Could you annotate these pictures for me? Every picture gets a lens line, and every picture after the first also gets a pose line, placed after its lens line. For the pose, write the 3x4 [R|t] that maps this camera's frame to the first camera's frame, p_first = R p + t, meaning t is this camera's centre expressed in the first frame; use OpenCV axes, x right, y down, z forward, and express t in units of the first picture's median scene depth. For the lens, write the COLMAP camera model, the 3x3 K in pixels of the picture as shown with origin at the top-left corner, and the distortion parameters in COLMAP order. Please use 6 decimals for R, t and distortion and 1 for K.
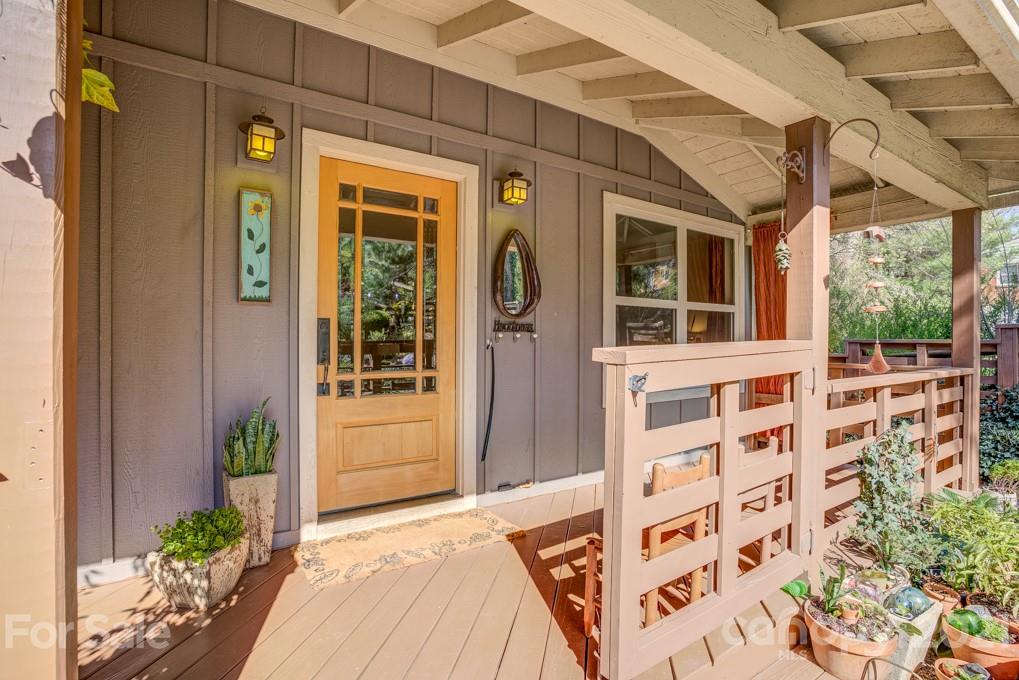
lens RADIAL K [[500.3, 0, 509.6], [0, 500.3, 342.4], [0, 0, 1]] dist [-0.082964, 0.035806]
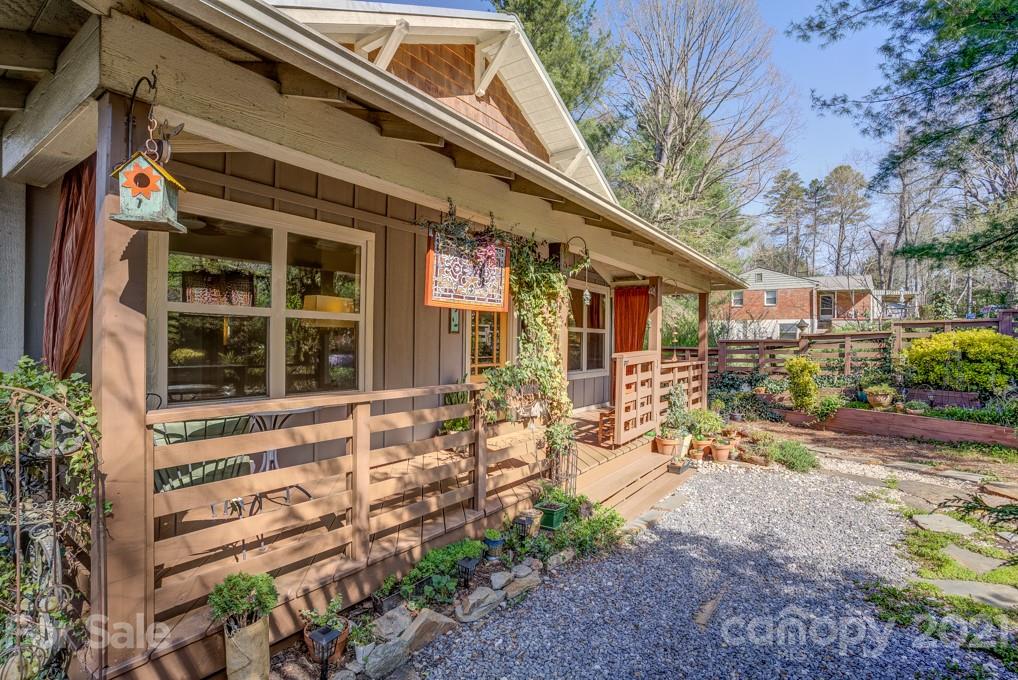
lens RADIAL K [[499.8, 0, 509.1], [0, 499.8, 342.4], [0, 0, 1]] dist [-0.082964, 0.035806]
pose [[0.934428, 0.006951, 0.356083, -1.075190], [-0.007001, 0.999975, -0.001150, -0.036814], [-0.356082, -0.001418, 0.934454, -1.250454]]
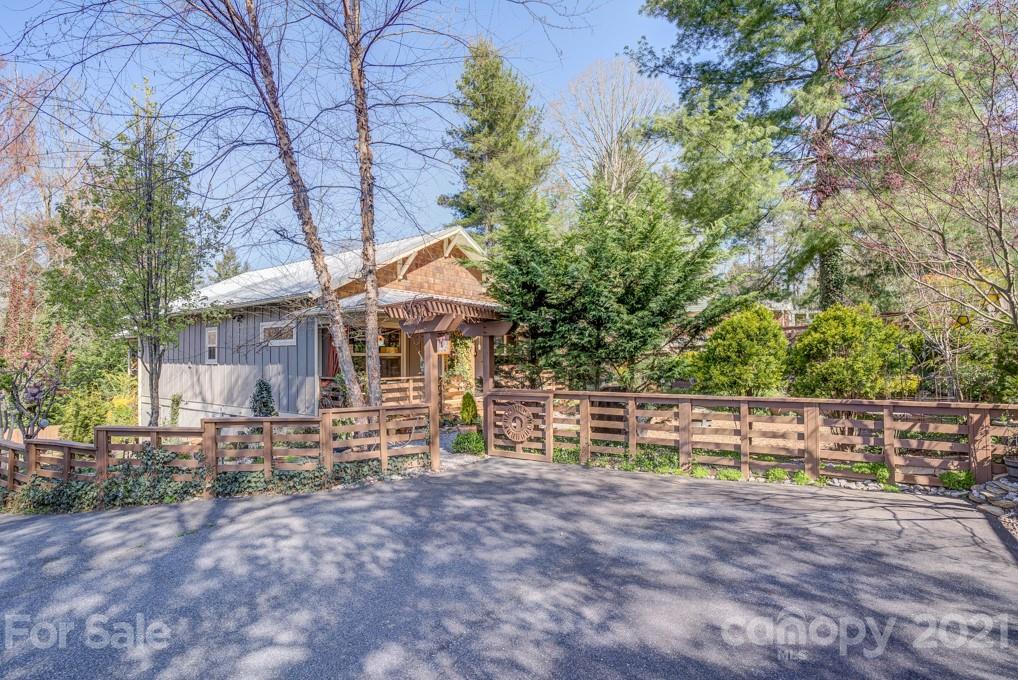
lens RADIAL K [[499.8, 0, 509.1], [0, 499.8, 342.4], [0, 0, 1]] dist [-0.082964, 0.035806]
pose [[0.931833, -0.002888, 0.362876, -1.757934], [0.015687, 0.999354, -0.032329, -0.073619], [-0.362549, 0.035818, 0.931276, -4.461184]]
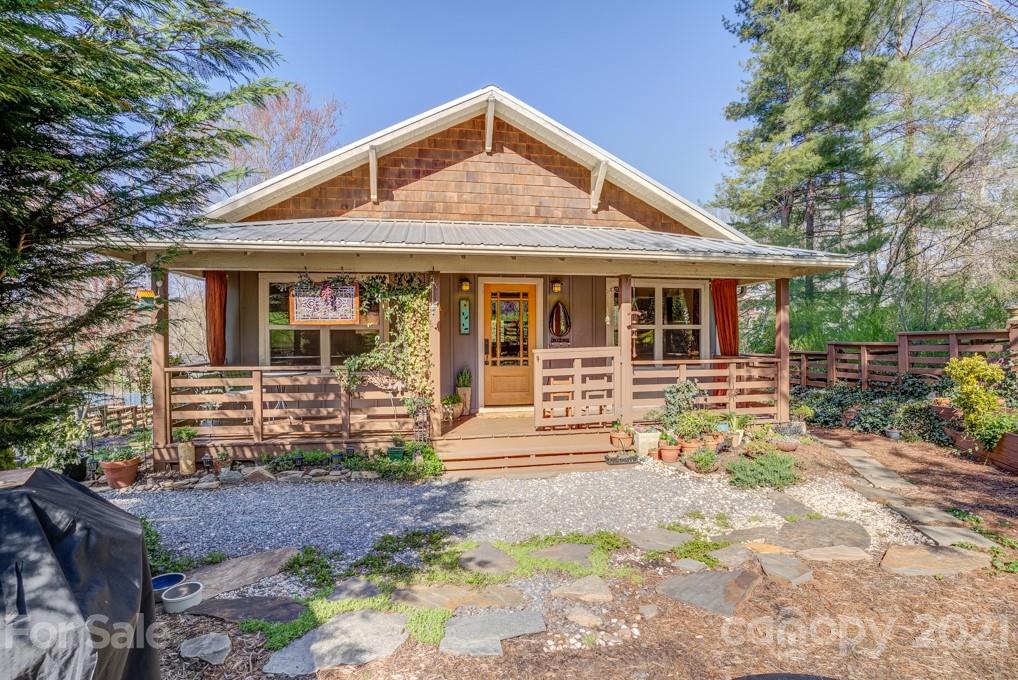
lens RADIAL K [[499.8, 0, 509.1], [0, 499.8, 342.4], [0, 0, 1]] dist [-0.082964, 0.035806]
pose [[0.918138, -0.004368, -0.396236, 0.992533], [0.006345, 0.999973, 0.003680, -0.041366], [0.396209, -0.005893, 0.918141, -1.799099]]
